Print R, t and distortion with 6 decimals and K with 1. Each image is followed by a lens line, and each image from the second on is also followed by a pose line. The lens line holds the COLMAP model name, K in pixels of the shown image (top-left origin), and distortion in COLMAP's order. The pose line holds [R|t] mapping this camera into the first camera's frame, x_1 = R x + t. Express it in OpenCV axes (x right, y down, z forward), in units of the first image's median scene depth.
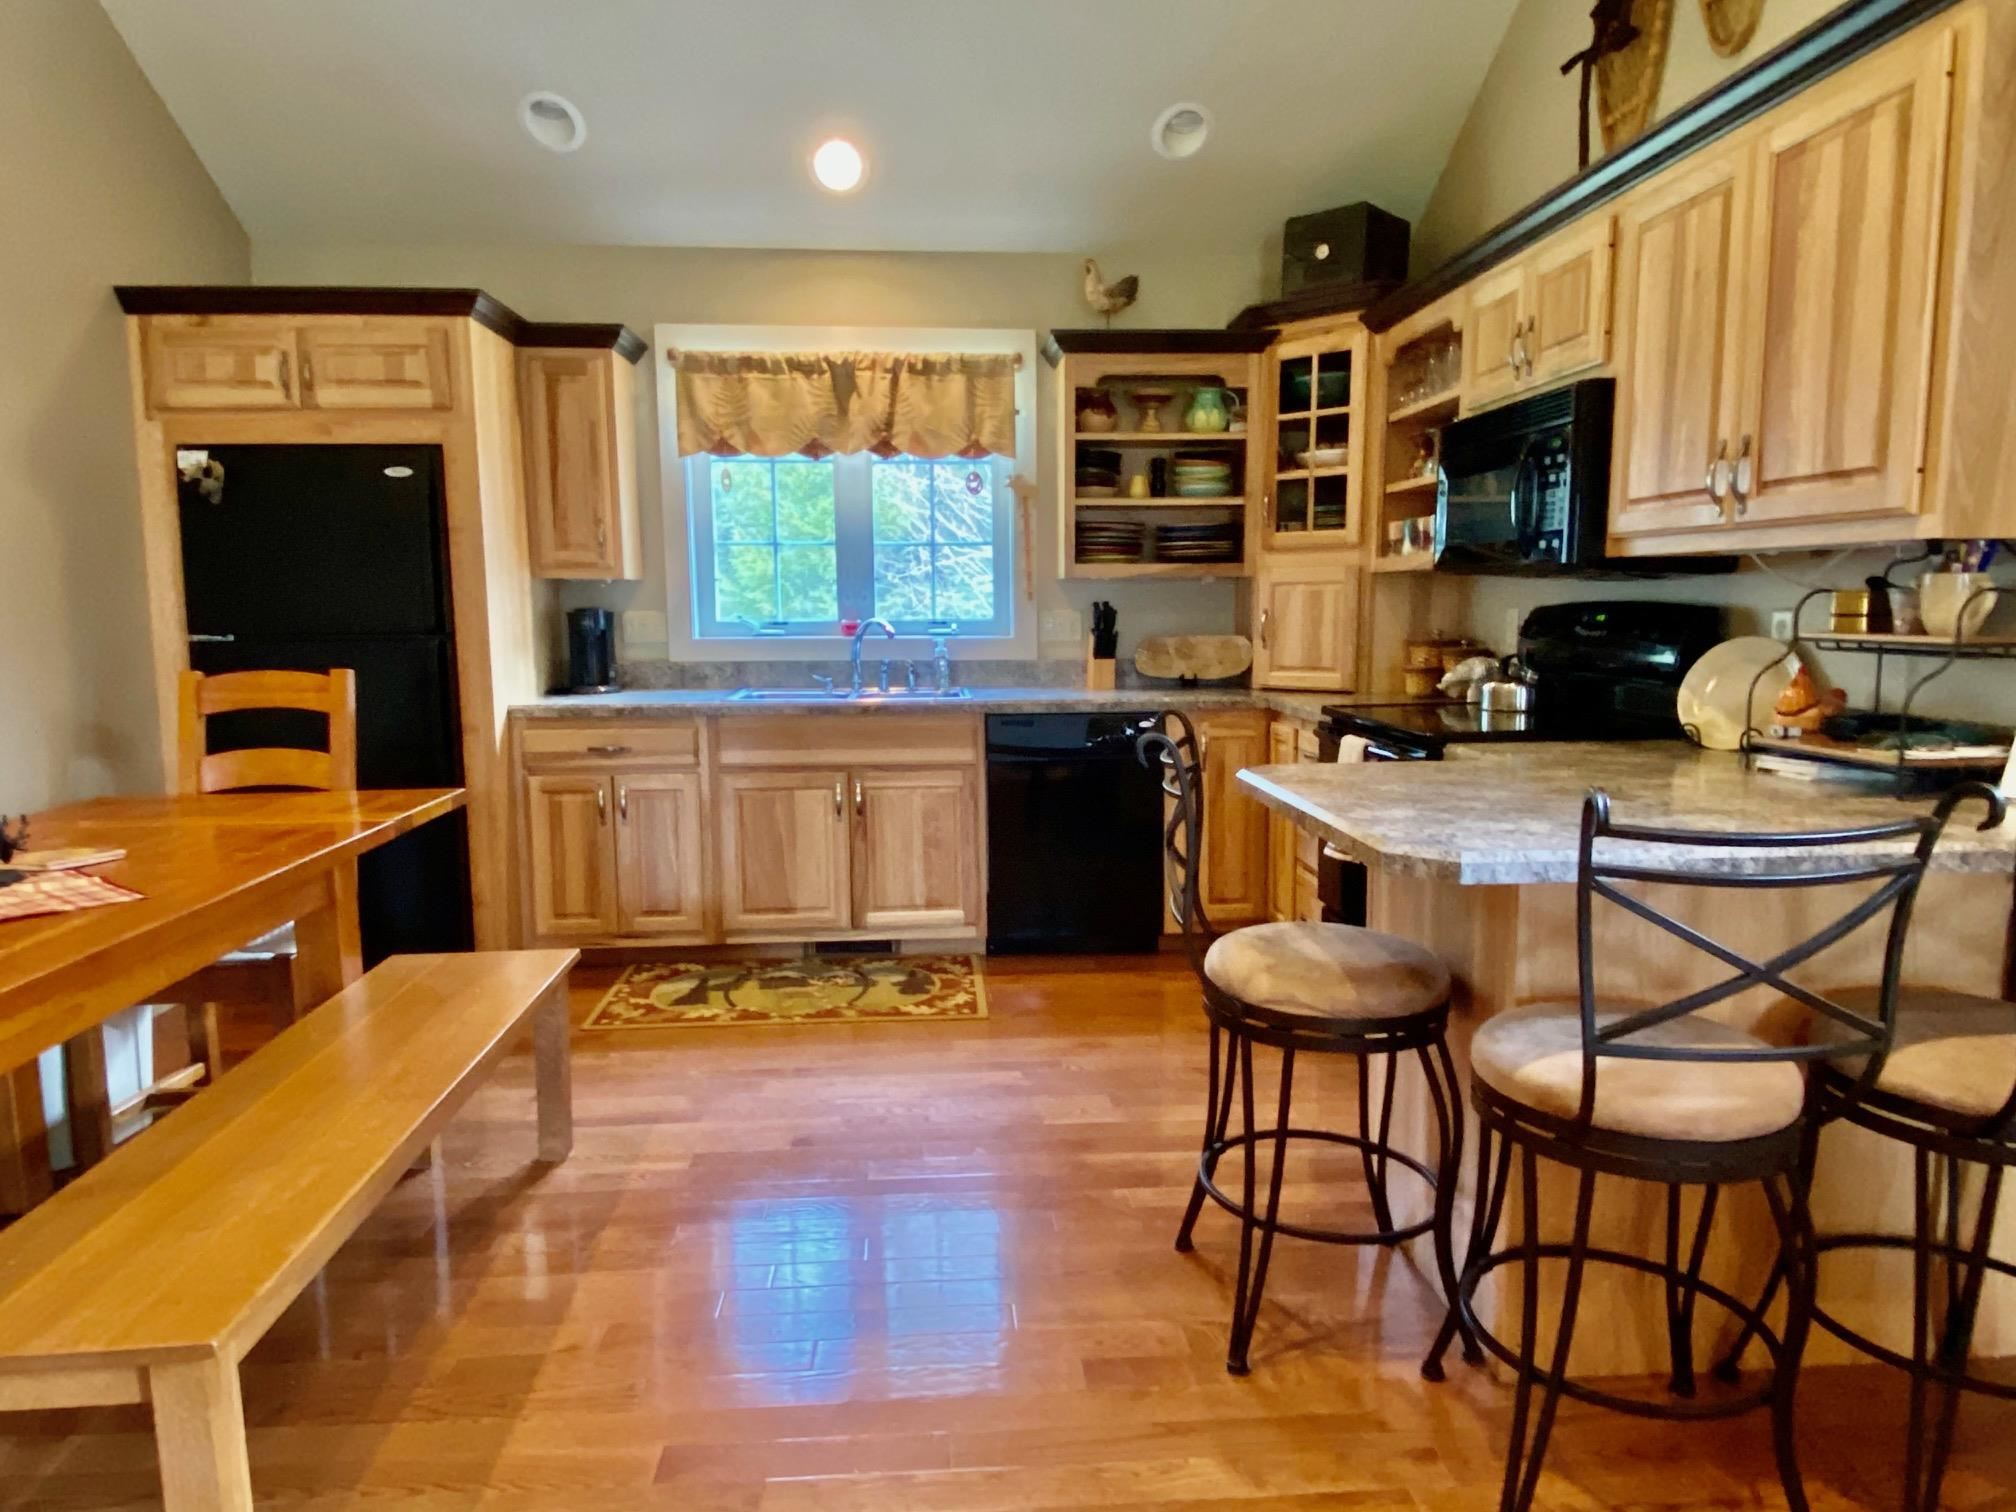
lens RADIAL K [[1268.9, 0, 1008.0], [0, 1268.9, 756.0], [0, 0, 1]] dist [0.085483, -0.097933]
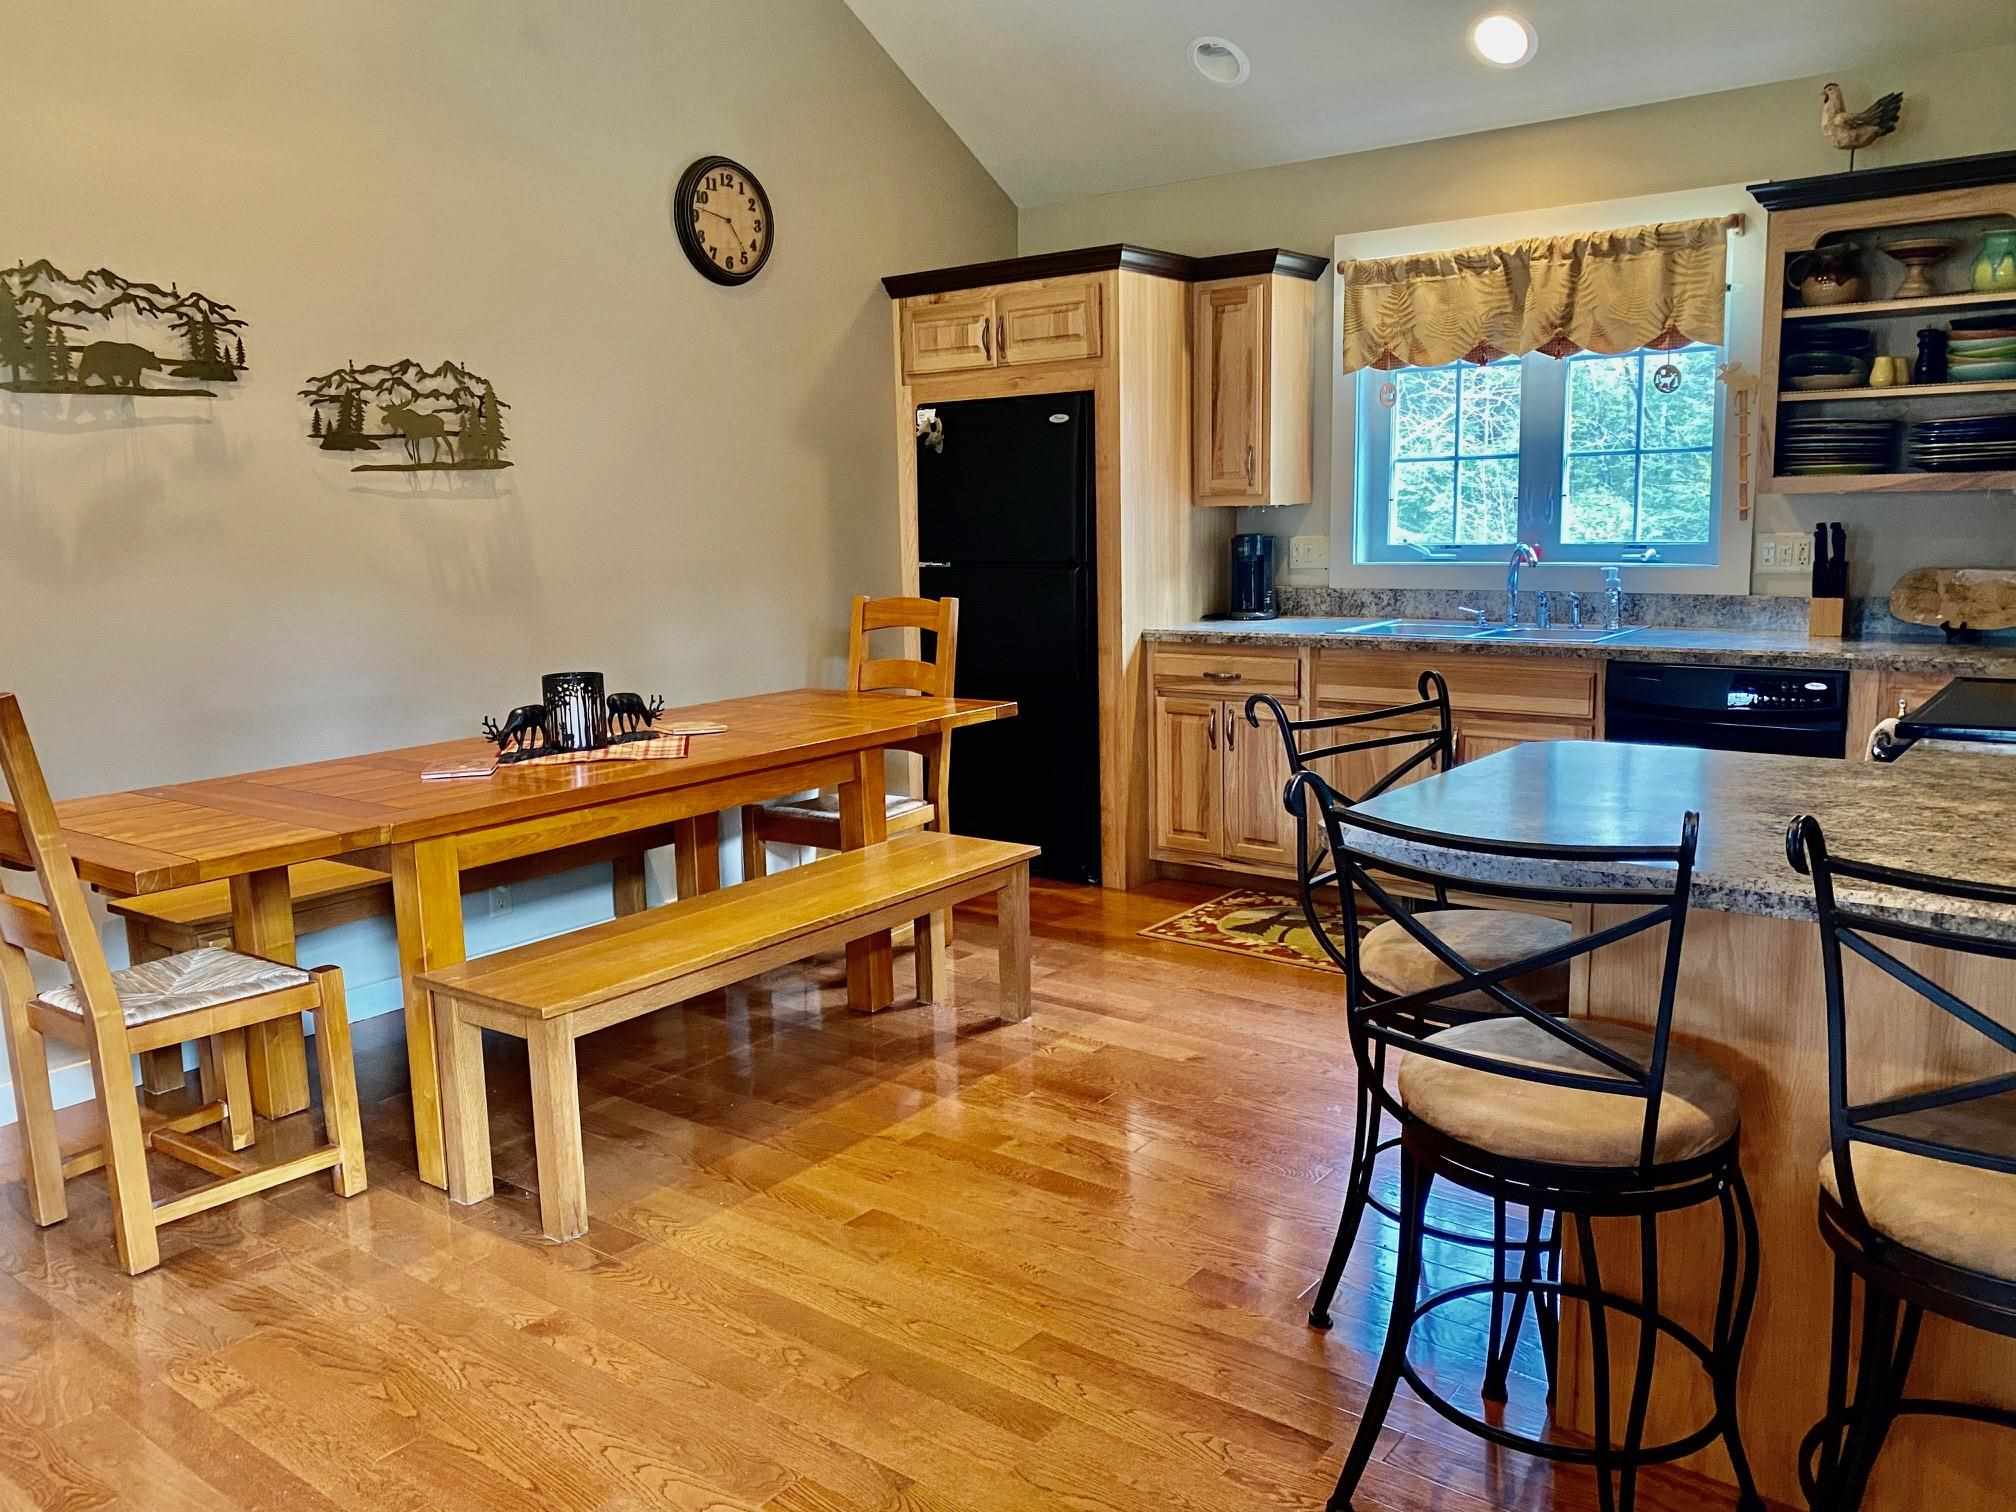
lens RADIAL K [[1553.8, 0, 1010.1], [0, 1553.8, 737.6], [0, 0, 1]] dist [0.076602, -0.099160]
pose [[0.750702, 0.090068, -0.654473, 0.369636], [-0.062054, 0.995896, 0.065877, -0.026714], [0.657721, -0.008842, 0.753210, -0.049387]]
